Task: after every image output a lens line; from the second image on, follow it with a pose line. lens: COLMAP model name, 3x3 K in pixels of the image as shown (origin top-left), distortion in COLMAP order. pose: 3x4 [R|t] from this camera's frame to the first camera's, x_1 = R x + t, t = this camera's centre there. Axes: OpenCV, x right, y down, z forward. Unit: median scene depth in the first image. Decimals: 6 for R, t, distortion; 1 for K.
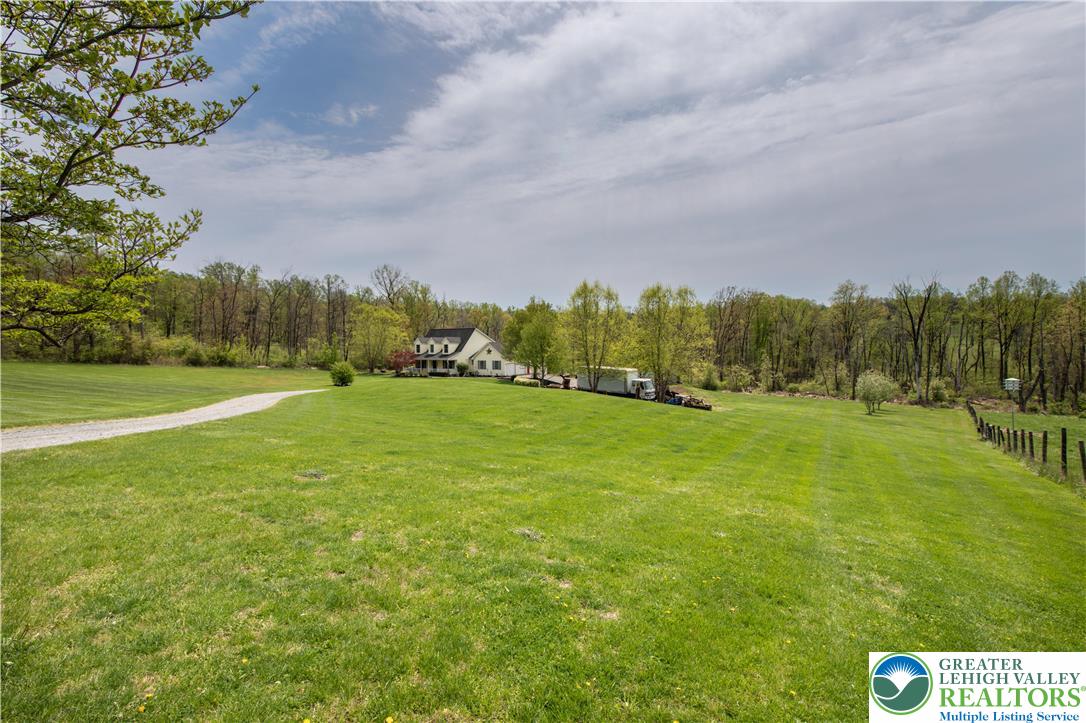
lens RADIAL K [[457.4, 0, 537.0], [0, 457.4, 366.0], [0, 0, 1]] dist [-0.000592, -0.000292]
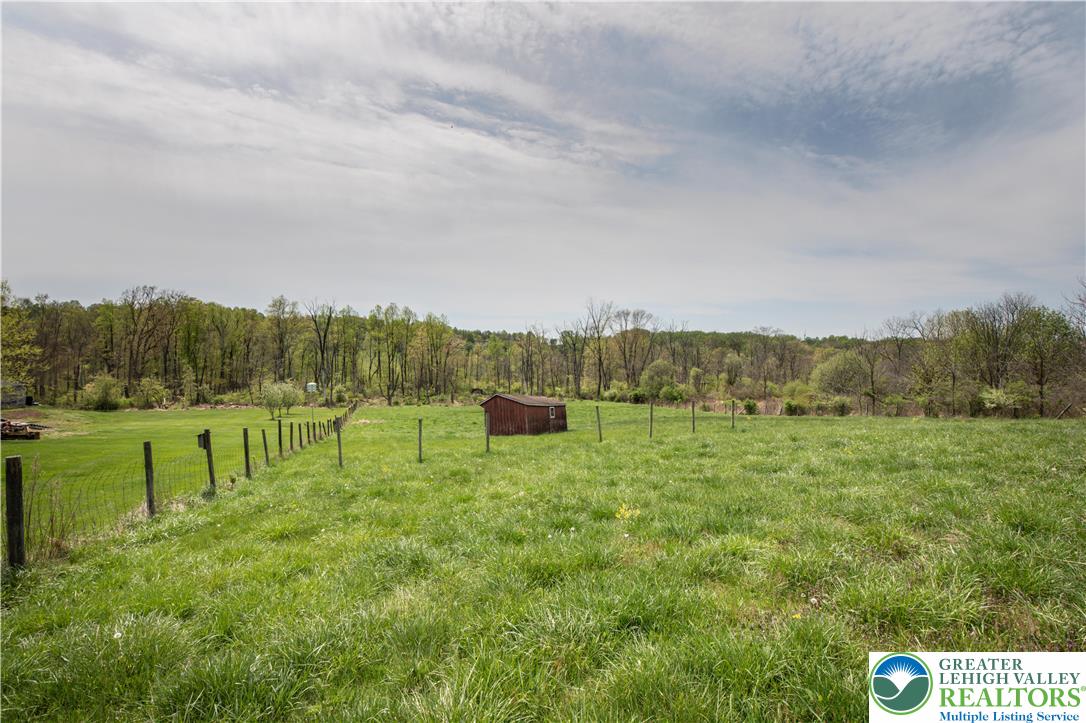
lens RADIAL K [[457.4, 0, 537.0], [0, 457.4, 366.0], [0, 0, 1]] dist [-0.000592, -0.000292]
pose [[0.516901, -0.010335, 0.855983, 0.078871], [0.028033, 0.999595, -0.004860, 0.000466], [-0.855586, 0.026508, 0.516982, -0.070569]]
